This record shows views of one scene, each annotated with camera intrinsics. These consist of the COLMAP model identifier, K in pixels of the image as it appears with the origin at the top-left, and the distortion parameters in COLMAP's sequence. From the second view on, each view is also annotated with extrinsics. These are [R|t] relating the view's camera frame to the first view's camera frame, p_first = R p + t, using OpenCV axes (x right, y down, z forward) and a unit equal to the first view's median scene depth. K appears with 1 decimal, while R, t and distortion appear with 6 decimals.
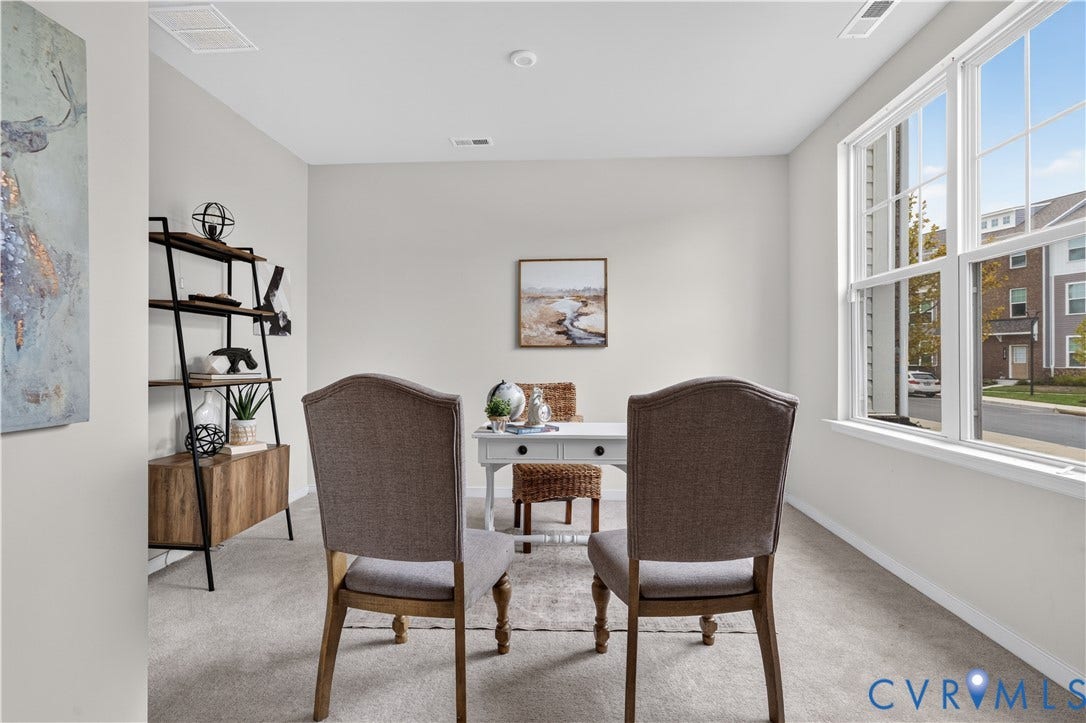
lens RADIAL K [[515.2, 0, 543.9], [0, 515.2, 354.0], [0, 0, 1]] dist [0.000835, 0.000174]
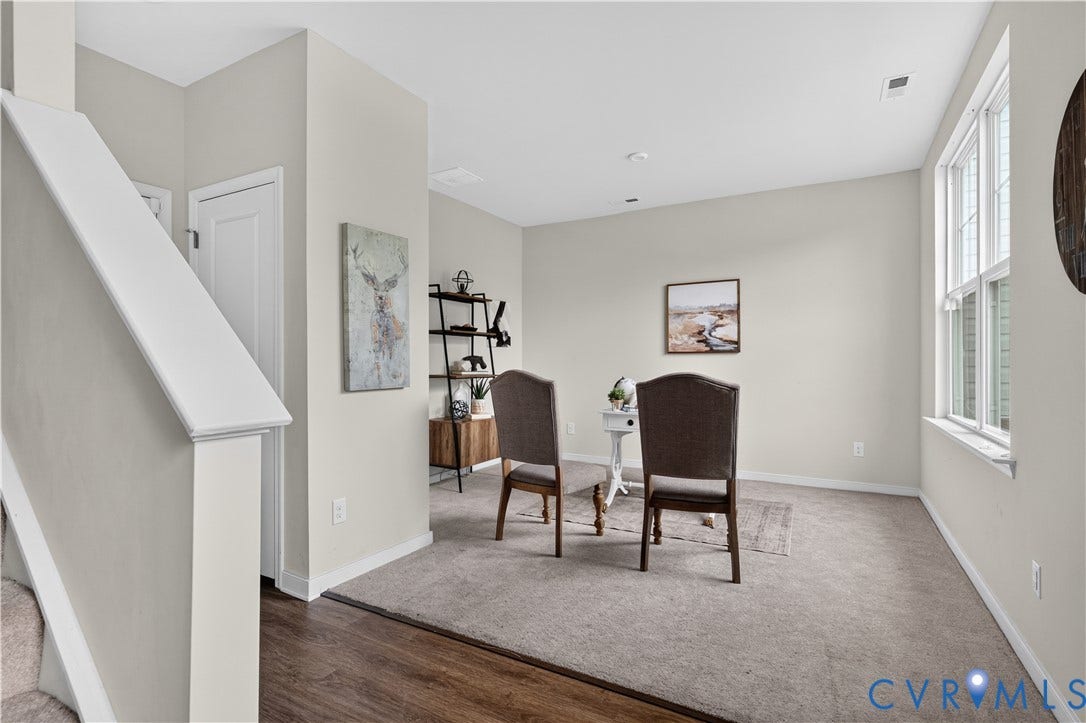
lens RADIAL K [[515.2, 0, 543.9], [0, 515.2, 354.0], [0, 0, 1]] dist [0.000835, 0.000174]
pose [[0.899955, -0.008032, -0.435908, 0.319112], [0.005173, 0.999957, -0.007743, -0.003797], [0.435952, 0.004714, 0.899958, -0.387490]]
